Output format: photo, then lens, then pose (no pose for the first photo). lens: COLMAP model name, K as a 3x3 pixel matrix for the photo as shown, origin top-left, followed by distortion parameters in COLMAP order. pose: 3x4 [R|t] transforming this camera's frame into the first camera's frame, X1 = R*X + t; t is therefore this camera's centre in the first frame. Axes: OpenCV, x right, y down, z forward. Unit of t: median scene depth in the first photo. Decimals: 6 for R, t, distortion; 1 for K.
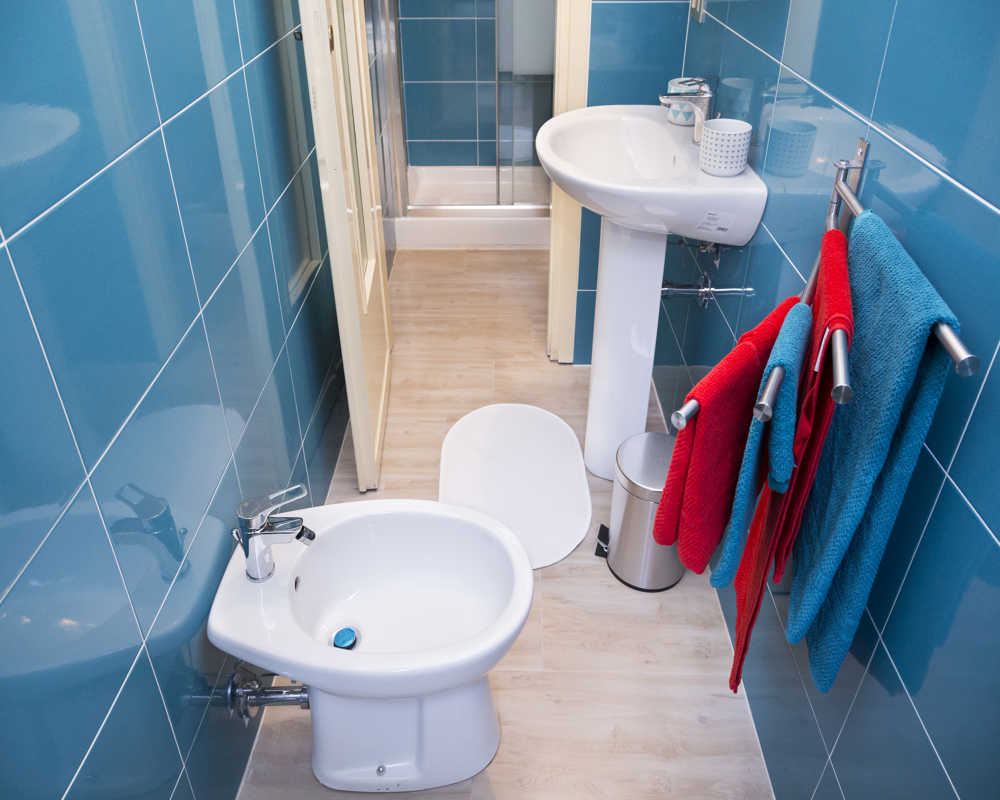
lens RADIAL K [[877.1, 0, 482.1], [0, 877.1, 417.1], [0, 0, 1]] dist [-0.008393, 0.129063]
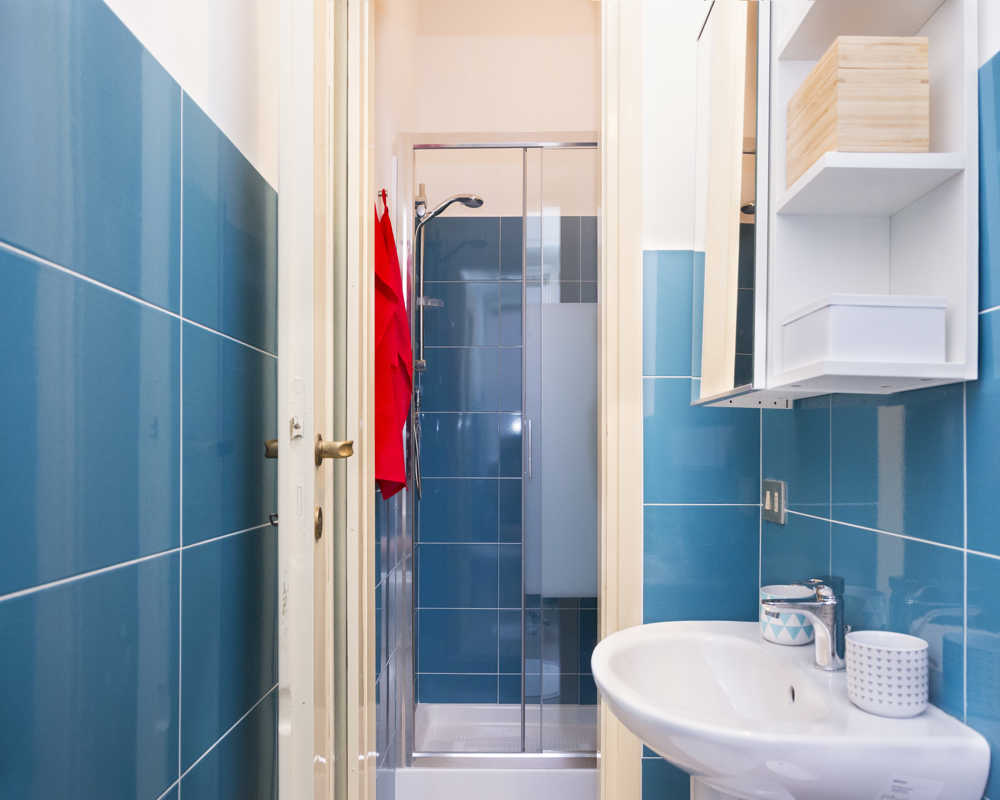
lens RADIAL K [[877.1, 0, 482.1], [0, 877.1, 417.1], [0, 0, 1]] dist [-0.008393, 0.129063]
pose [[0.999849, 0.005182, -0.016563, -0.010207], [-0.013630, 0.825261, -0.564587, -0.043481], [0.010743, 0.564728, 0.825207, 0.173992]]
